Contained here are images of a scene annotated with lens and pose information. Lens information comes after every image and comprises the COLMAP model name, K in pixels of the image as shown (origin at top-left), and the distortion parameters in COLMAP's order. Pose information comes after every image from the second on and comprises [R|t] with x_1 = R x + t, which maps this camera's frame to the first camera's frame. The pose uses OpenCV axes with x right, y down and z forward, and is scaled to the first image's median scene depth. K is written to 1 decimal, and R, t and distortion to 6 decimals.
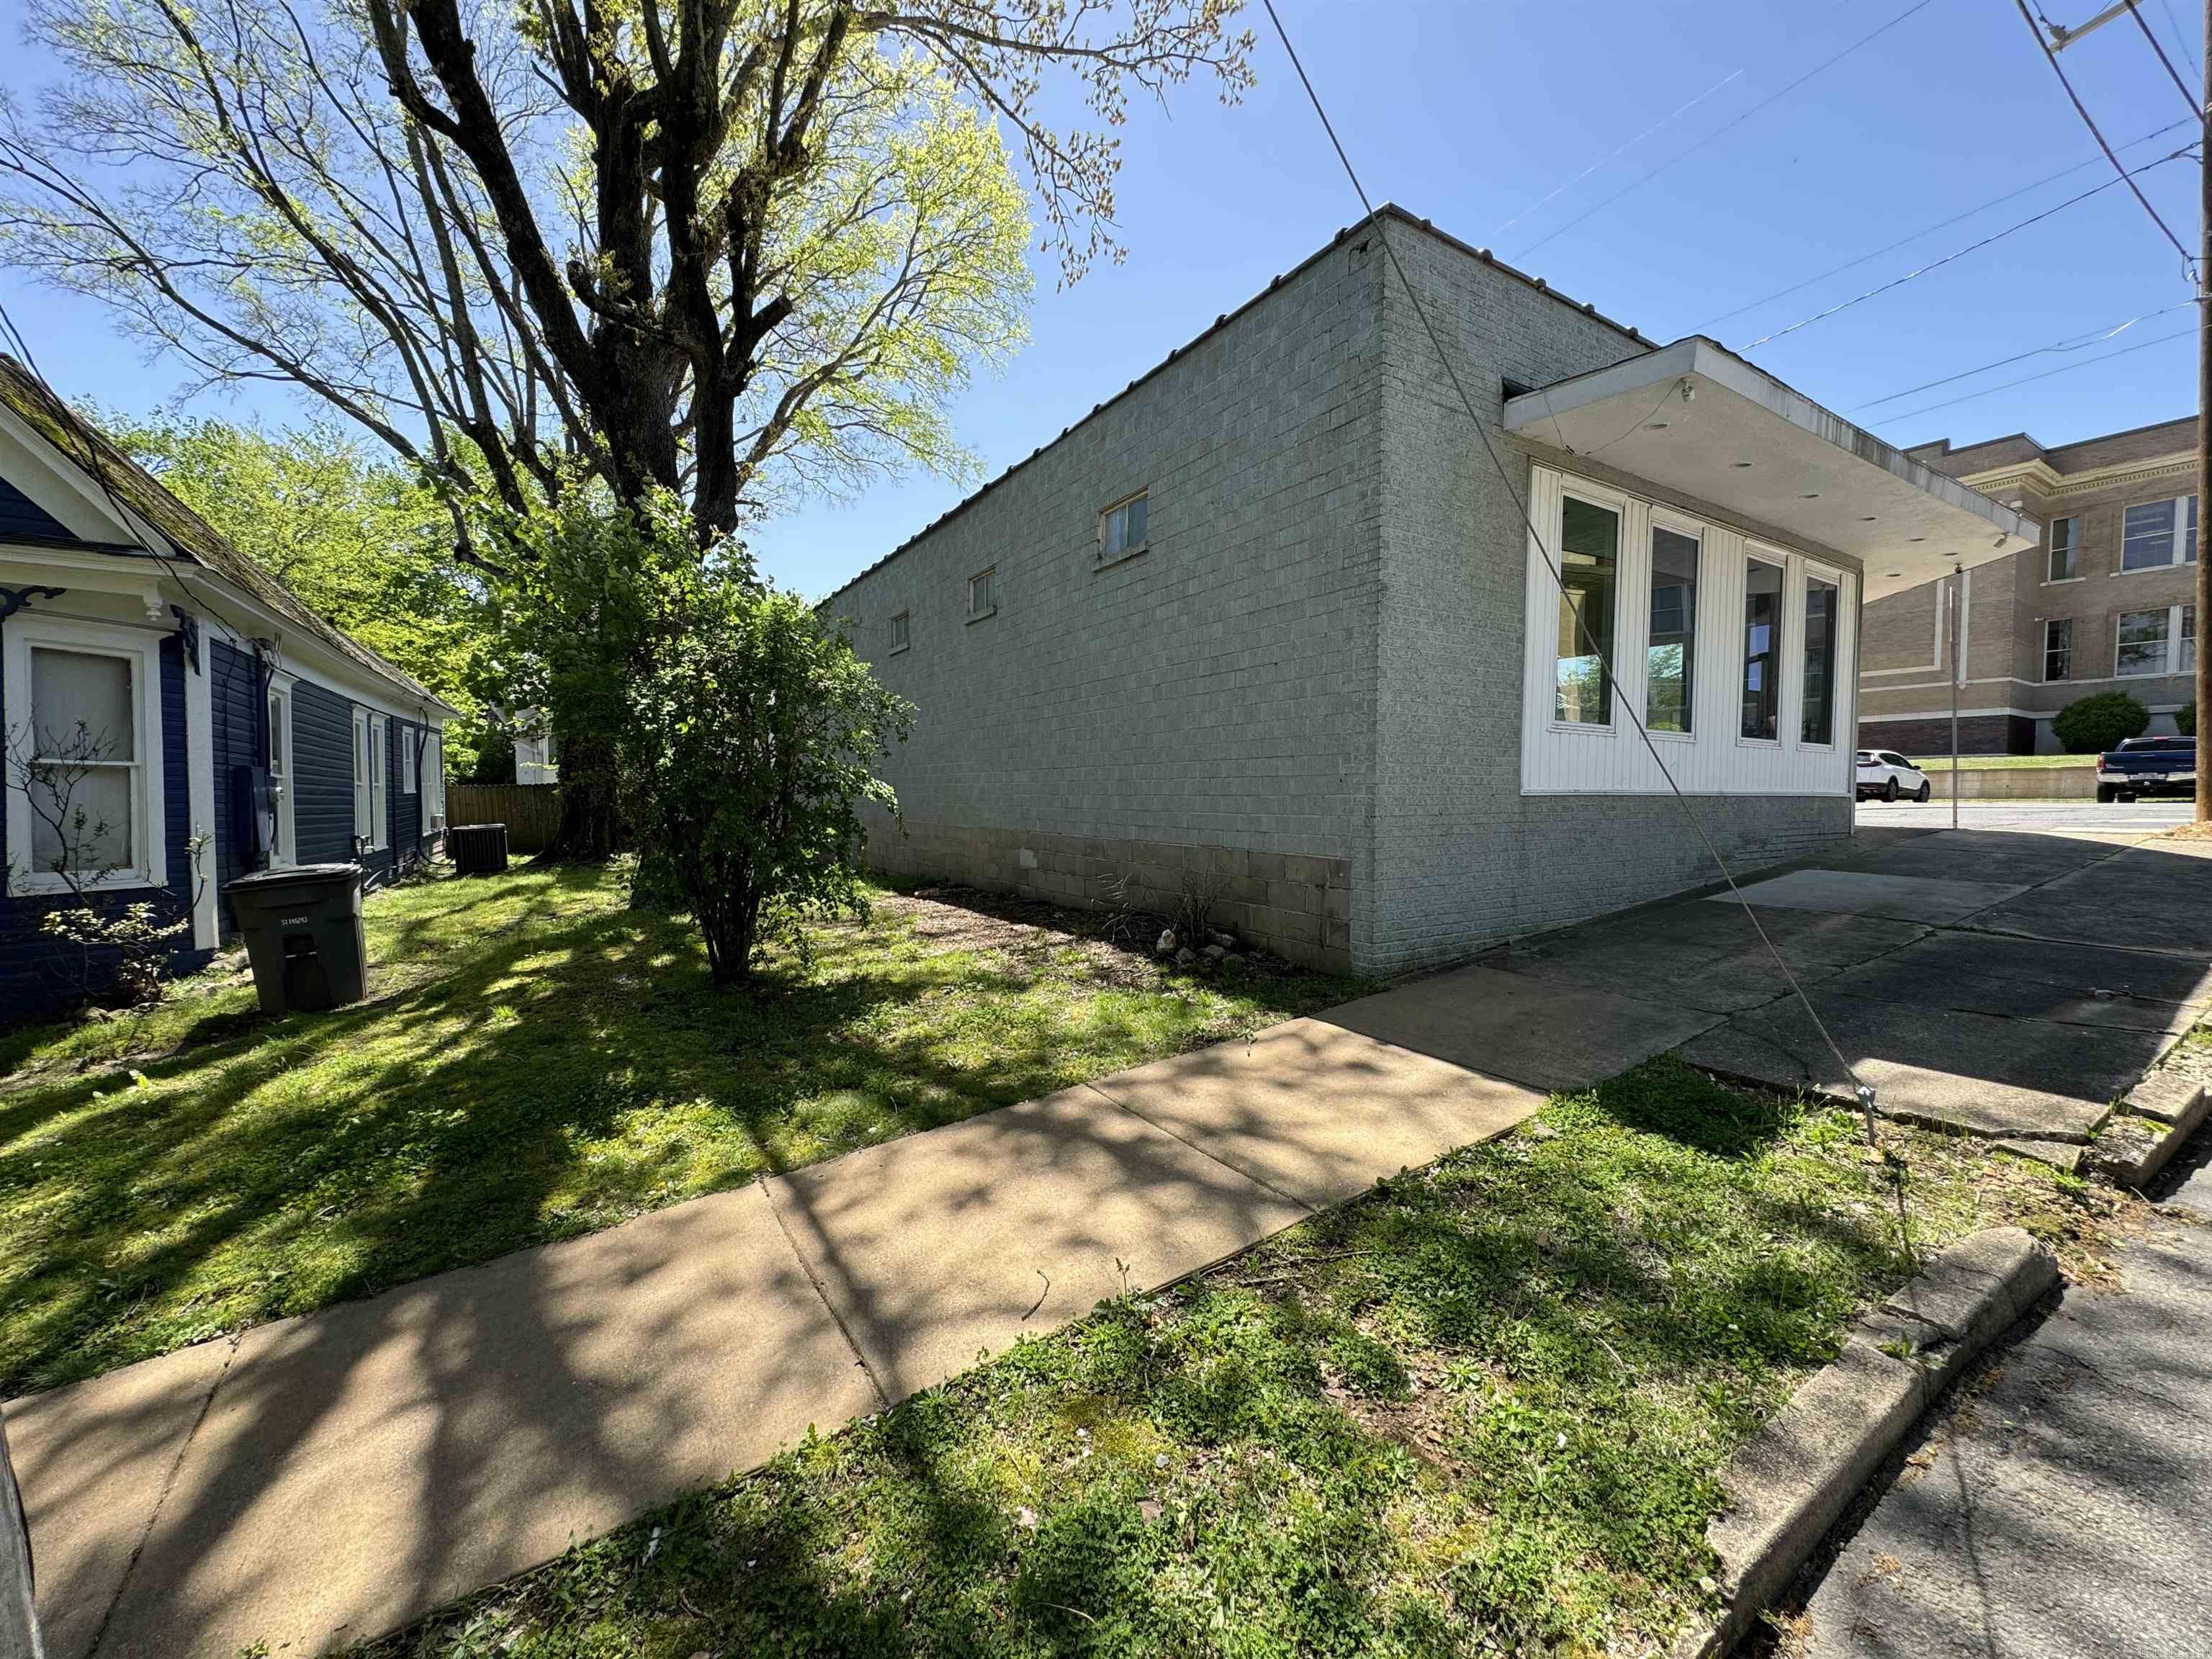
lens RADIAL K [[859.7, 0, 1108.0], [0, 859.7, 825.6], [0, 0, 1]] dist [0.000165, 0.000138]
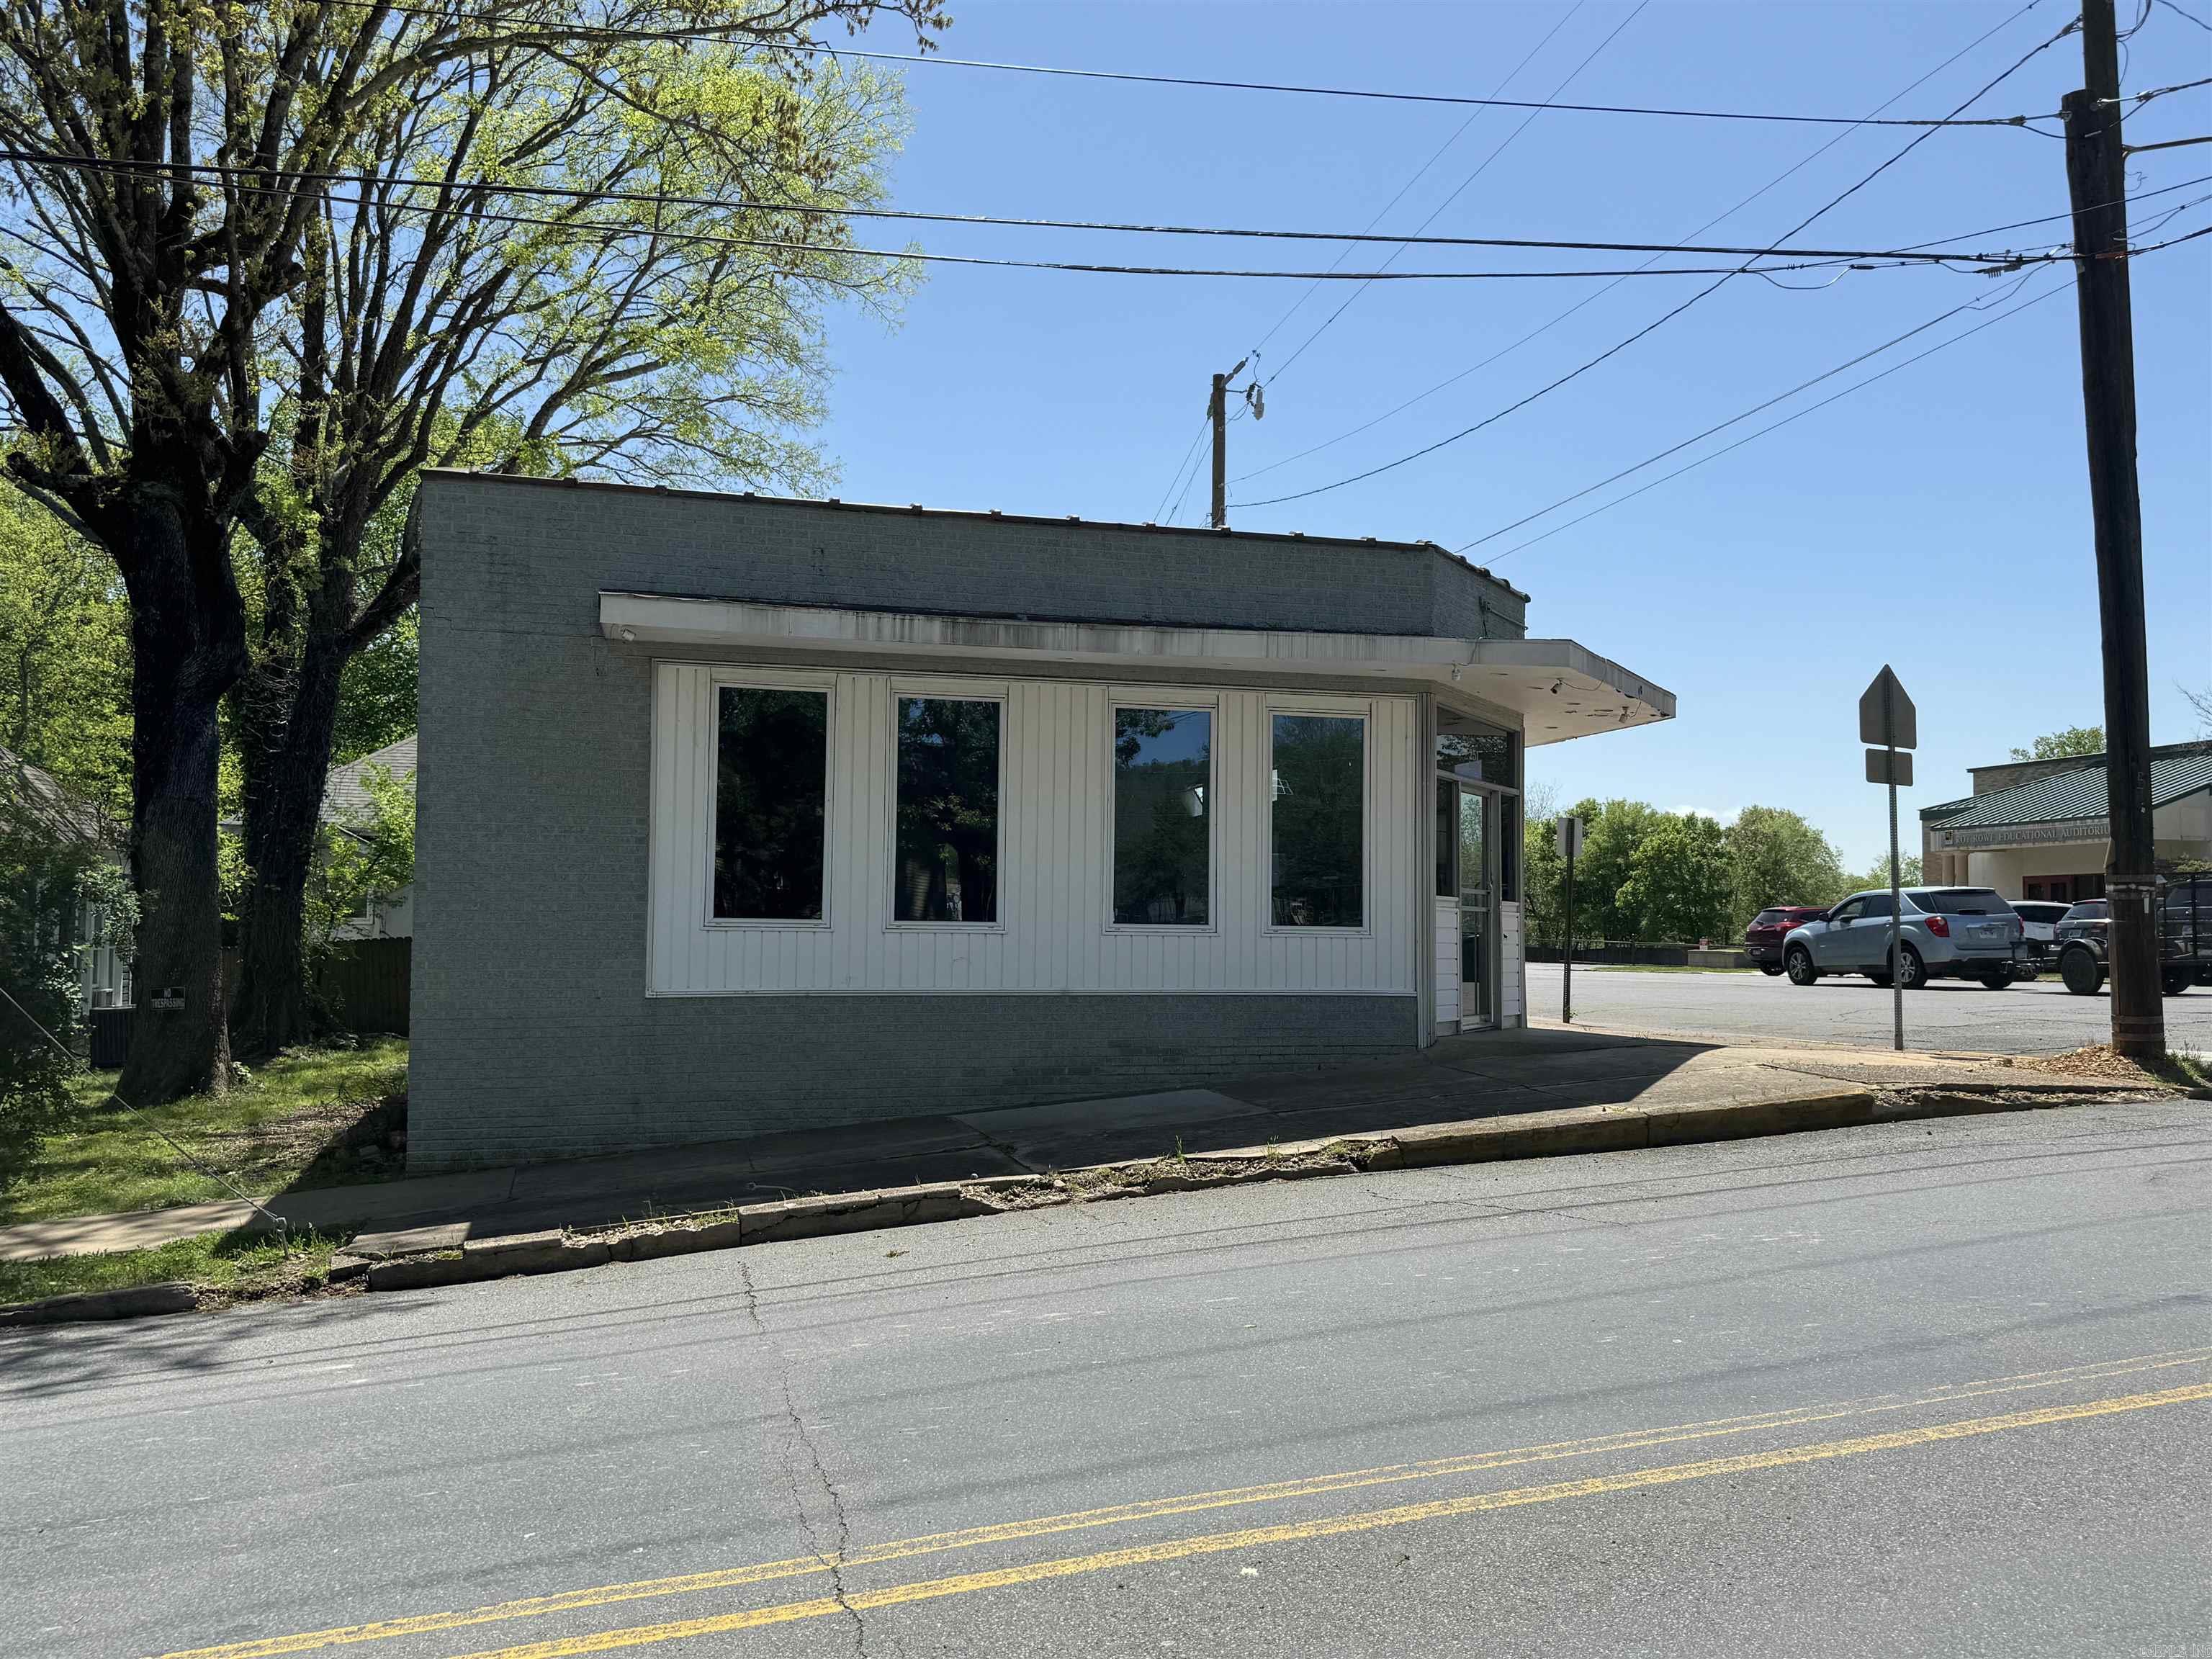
lens RADIAL K [[1762.2, 0, 1106.0], [0, 1762.2, 829.5], [0, 0, 1]] dist [0.089570, -0.002990]
pose [[0.959788, -0.014768, -0.280338, 1.536380], [-0.012858, 0.995255, -0.096452, -0.036998], [0.280432, 0.096178, 0.955043, -0.786640]]
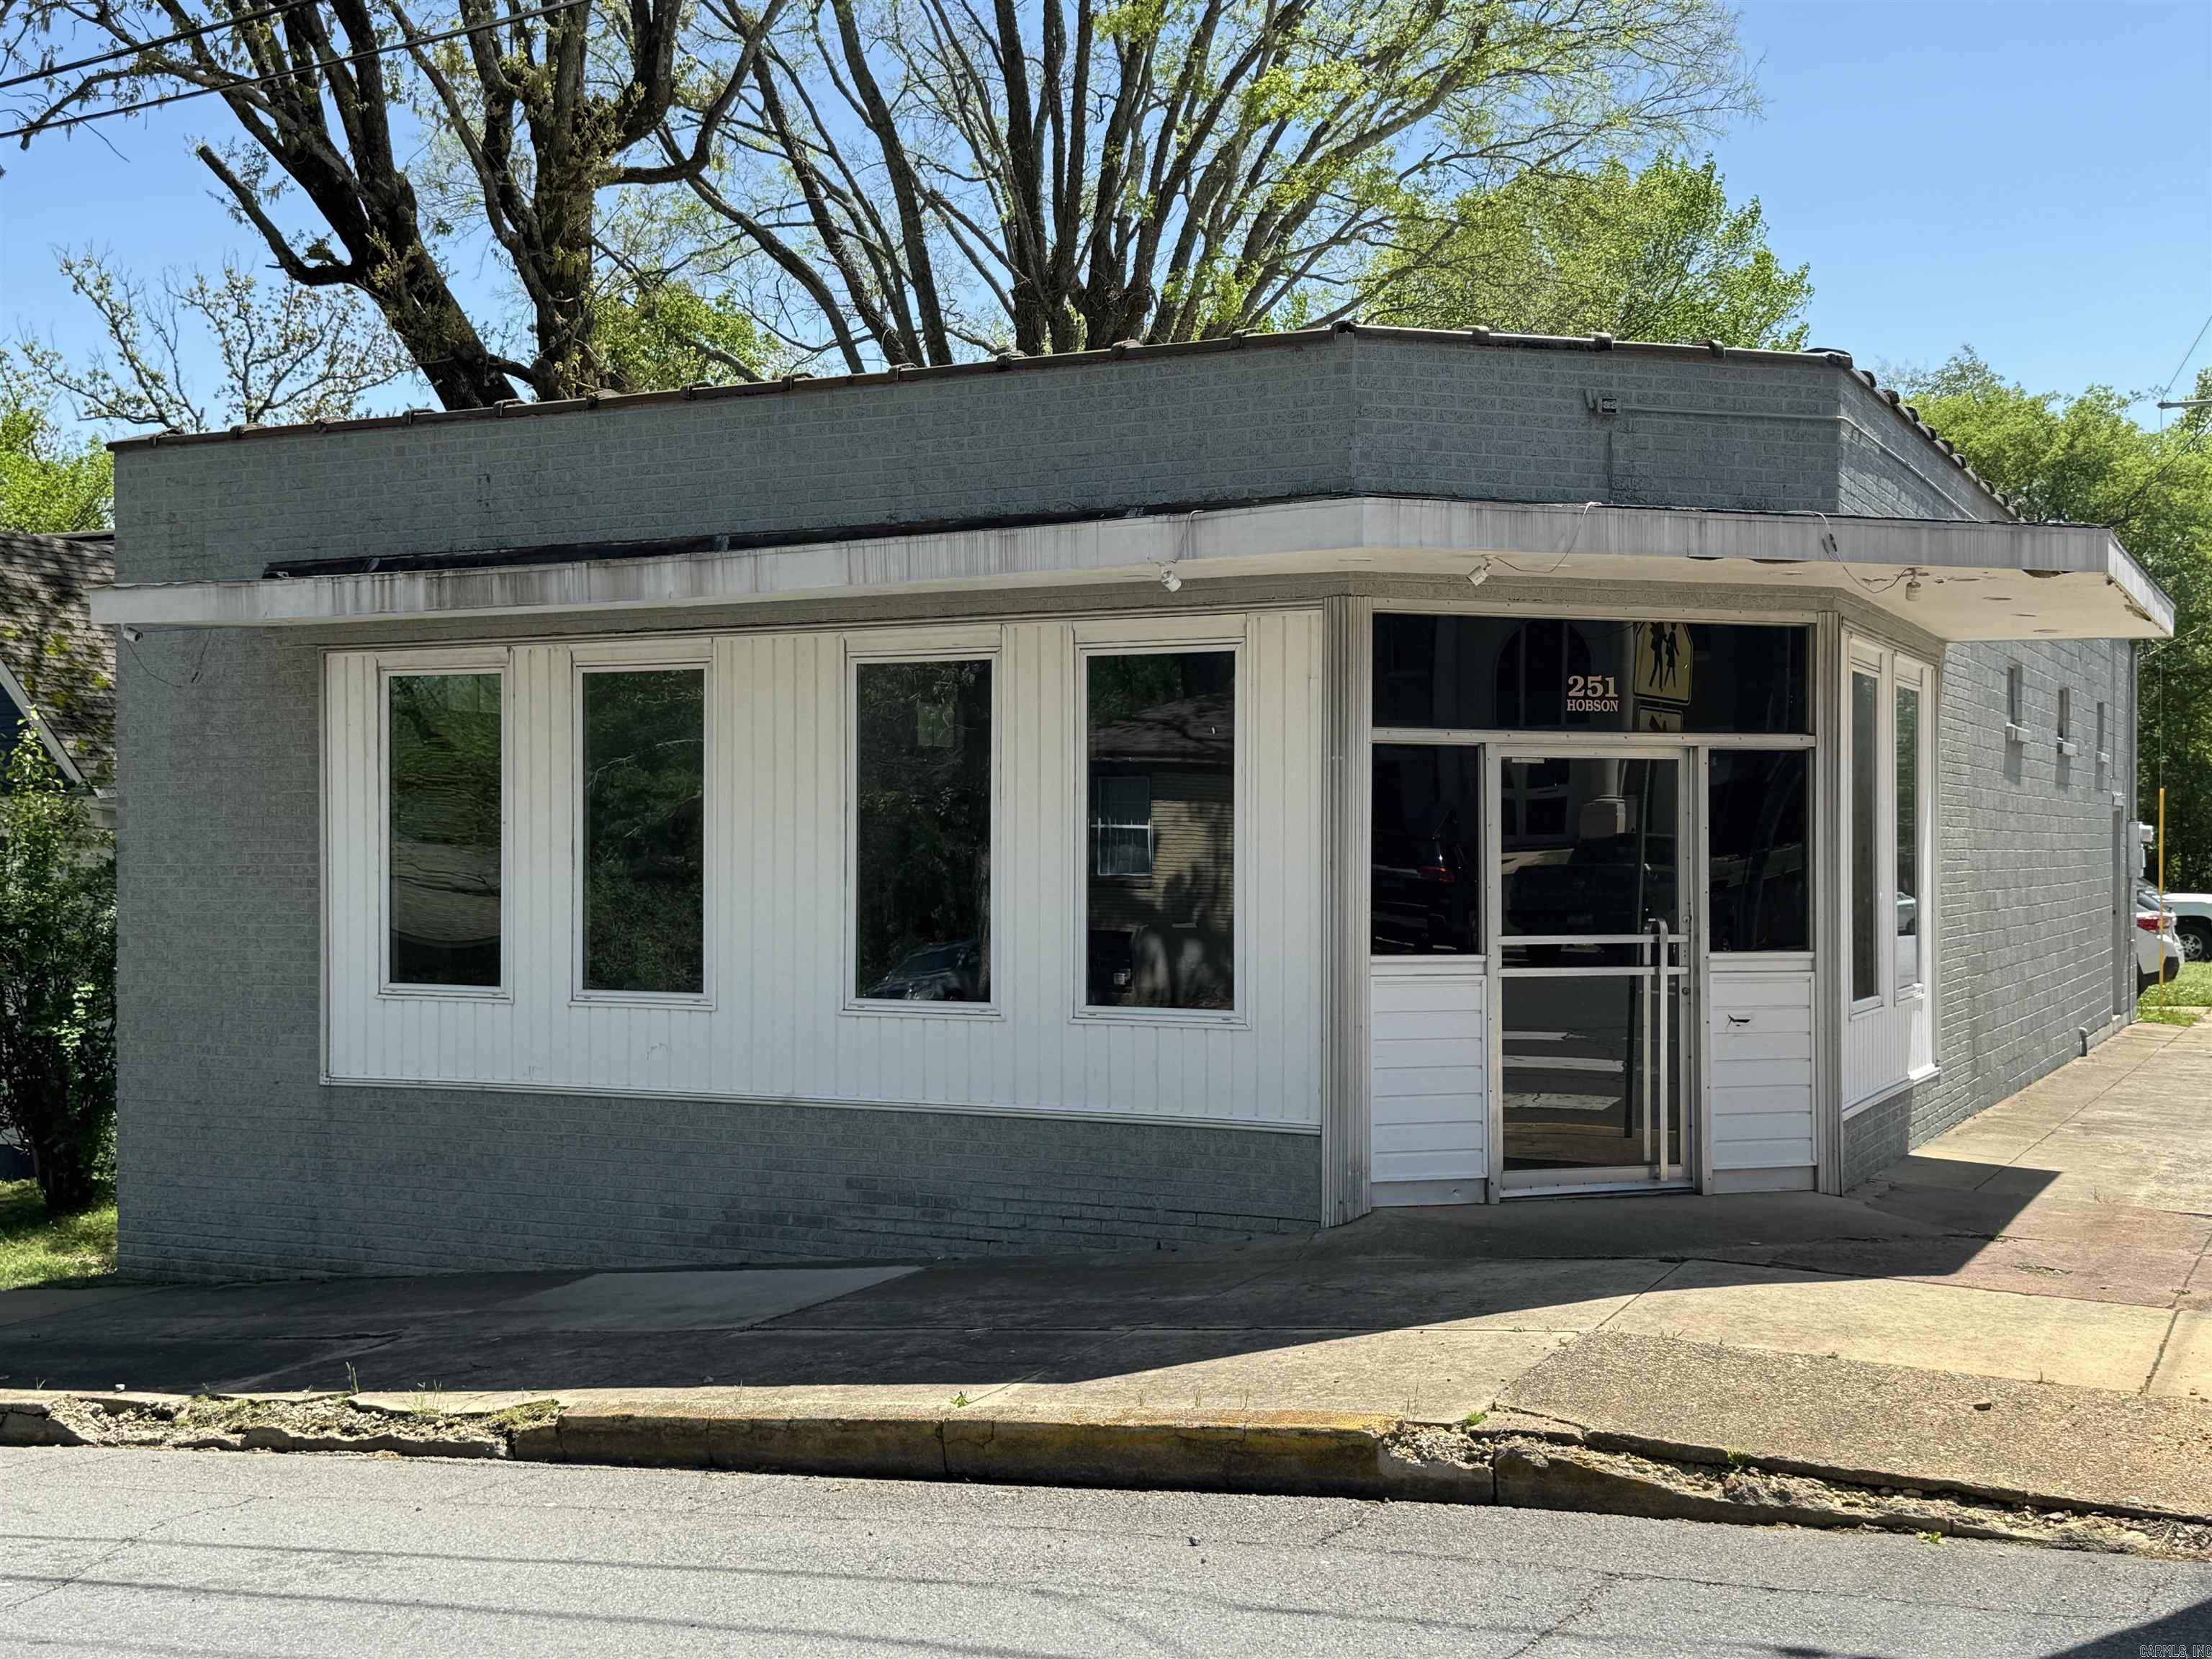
lens RADIAL K [[2448.4, 0, 1106.0], [0, 2448.4, 829.5], [0, 0, 1]] dist [0.193651, -0.368983]
pose [[0.532217, -0.015645, -0.846463, 2.693028], [-0.027856, 0.998964, -0.035978, -0.198726], [0.846150, 0.042727, 0.531230, 0.406367]]
